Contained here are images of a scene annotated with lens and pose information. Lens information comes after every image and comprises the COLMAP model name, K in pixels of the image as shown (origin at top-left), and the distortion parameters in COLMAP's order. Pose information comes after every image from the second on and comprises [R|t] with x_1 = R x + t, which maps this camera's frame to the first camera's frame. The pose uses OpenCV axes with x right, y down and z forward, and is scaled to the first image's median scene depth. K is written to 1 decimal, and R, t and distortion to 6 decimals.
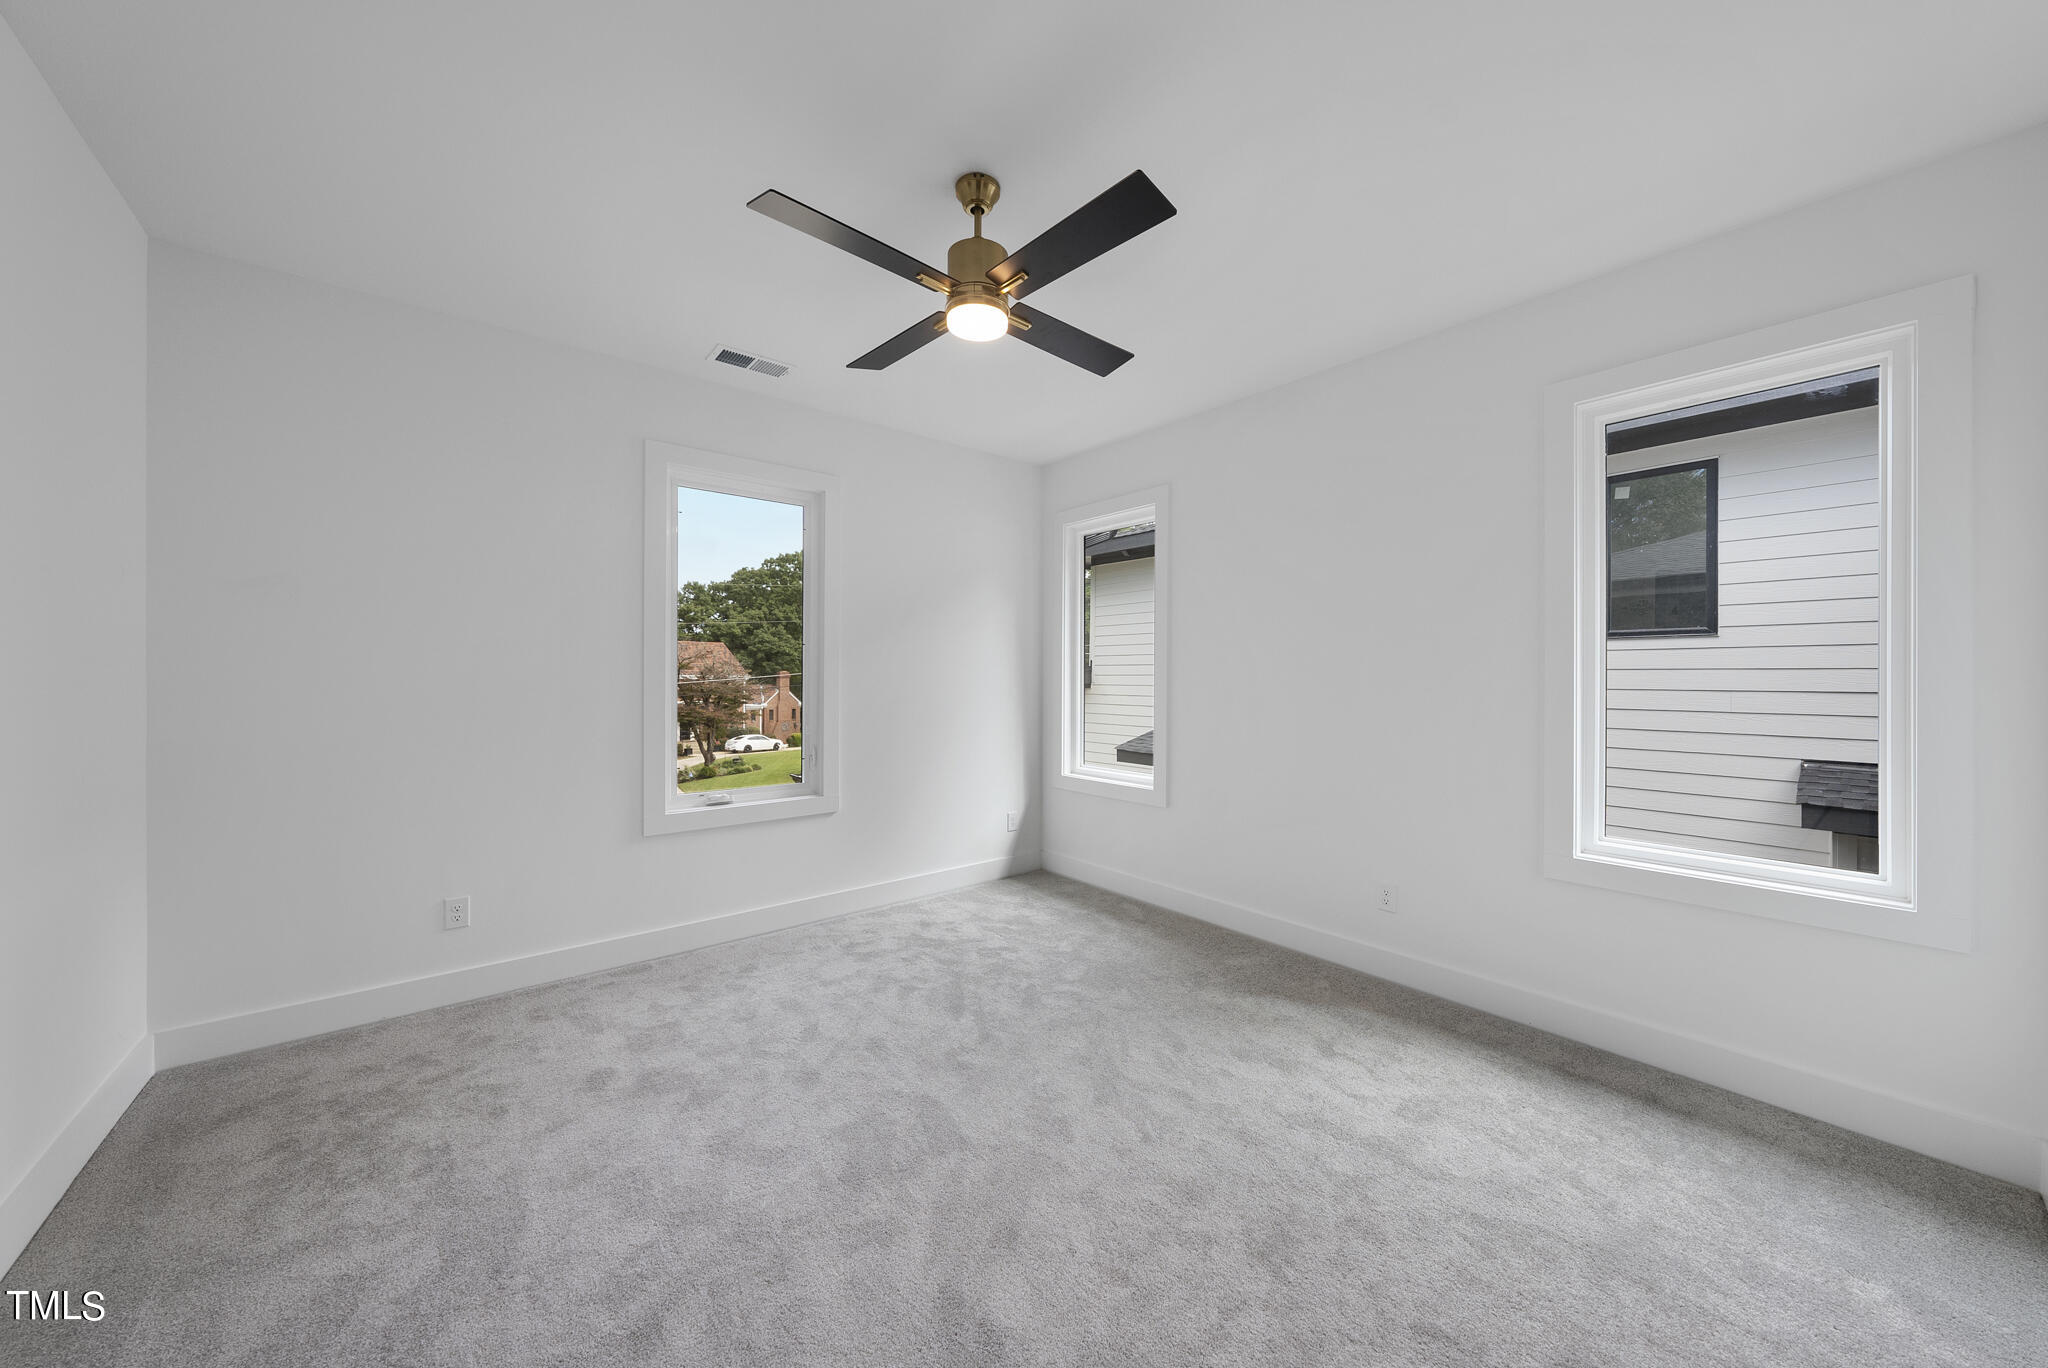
lens RADIAL K [[696.0, 0, 1019.3], [0, 696.0, 680.4], [0, 0, 1]] dist [-0.003953, 0.000151]
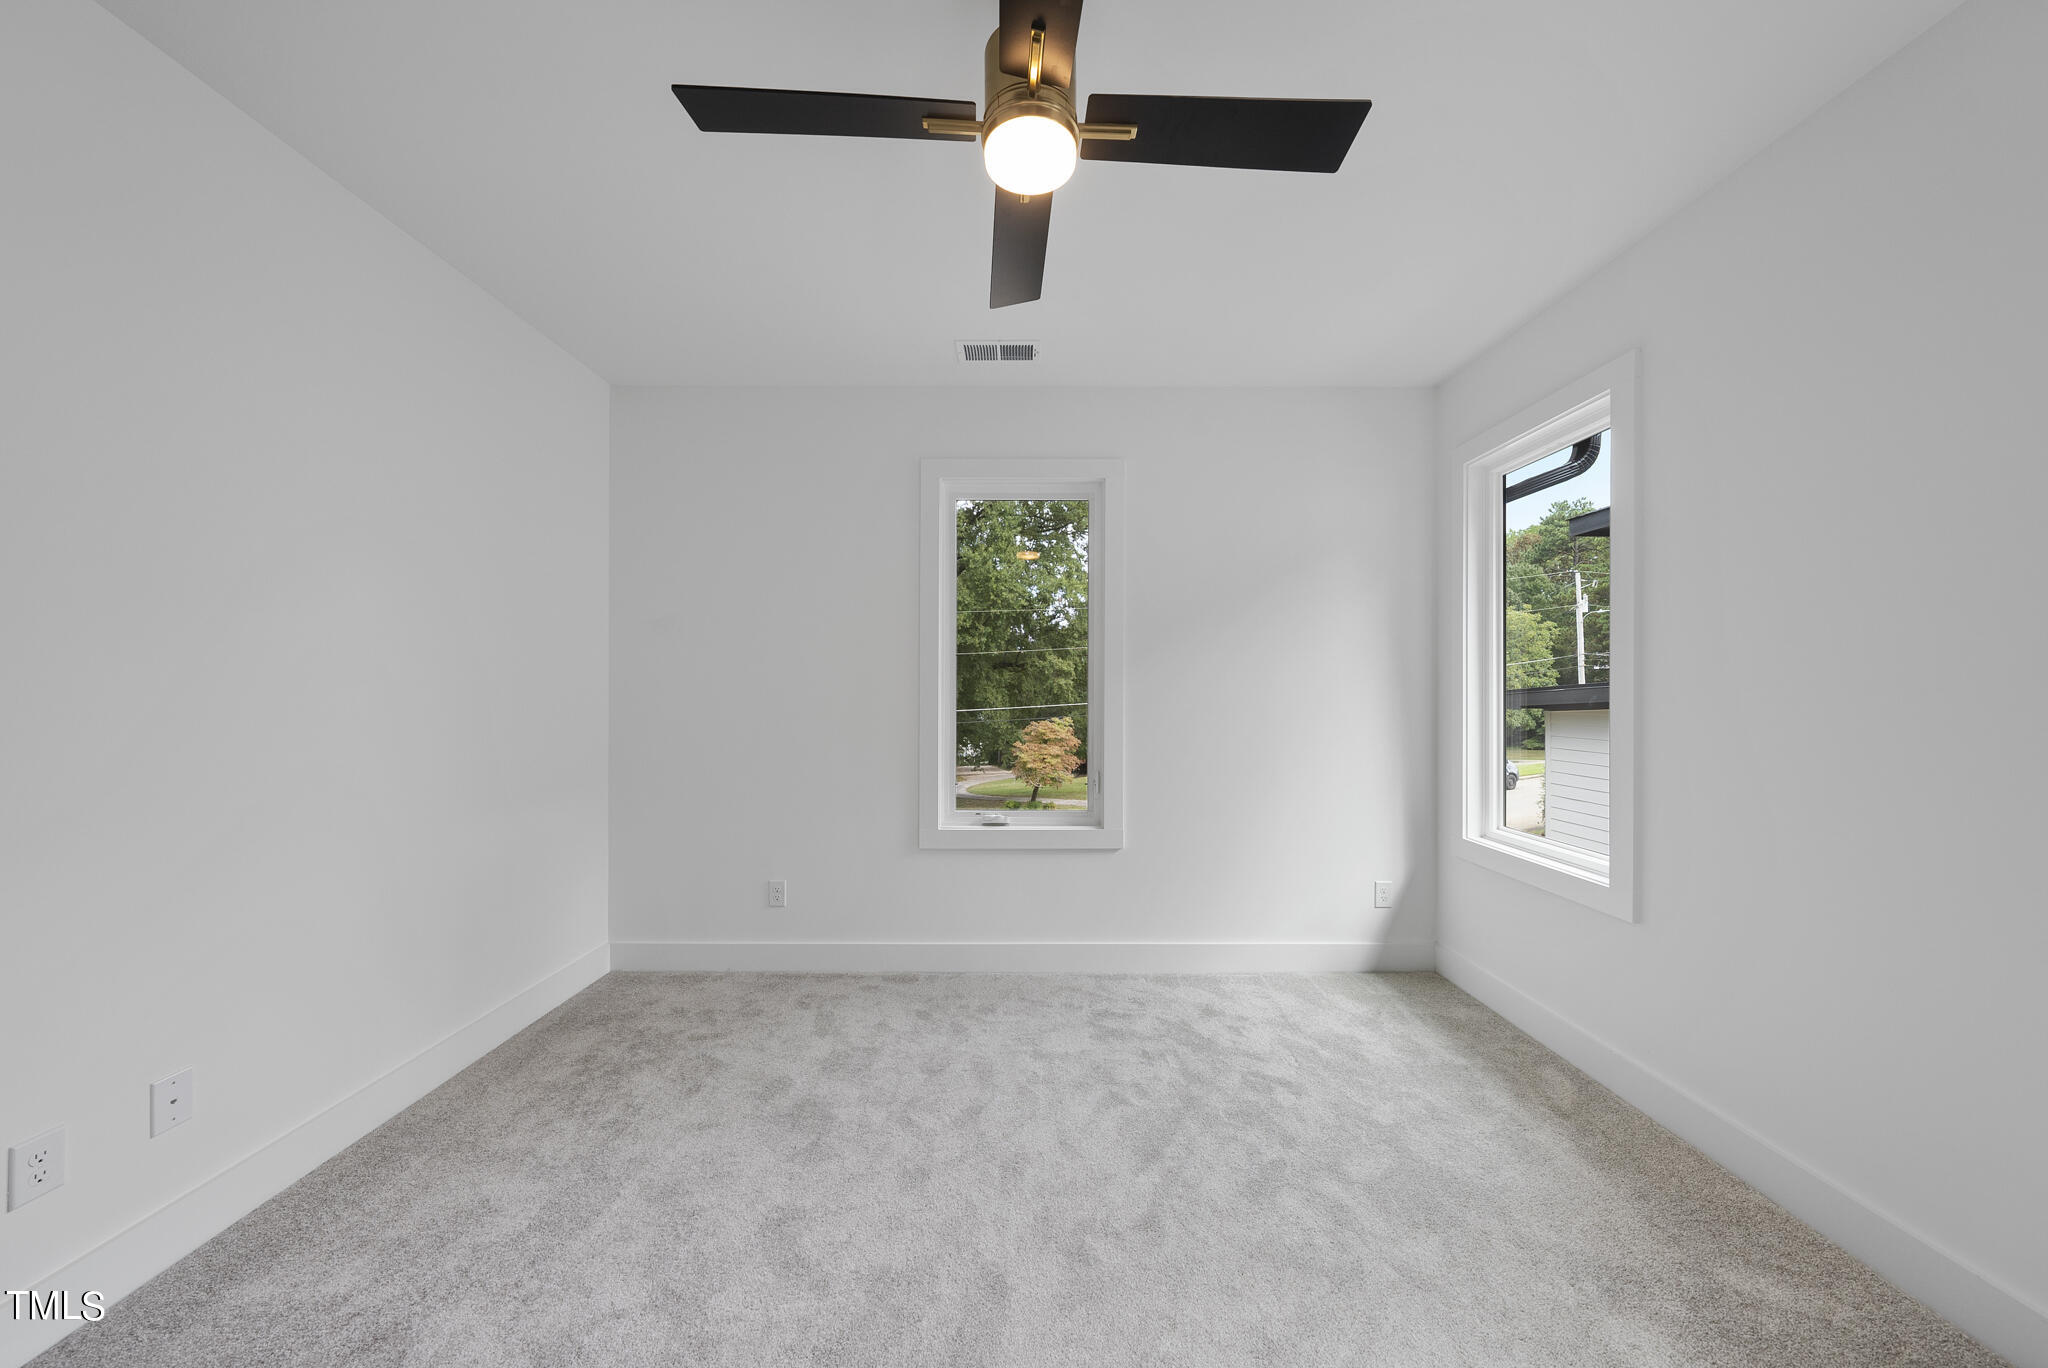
lens RADIAL K [[696.0, 0, 1025.8], [0, 696.0, 689.4], [0, 0, 1]] dist [-0.003953, 0.000151]
pose [[0.775997, -0.004393, -0.630722, 0.225923], [-0.002995, 0.999939, -0.010650, 0.001882], [0.630730, 0.010153, 0.775936, 0.310142]]
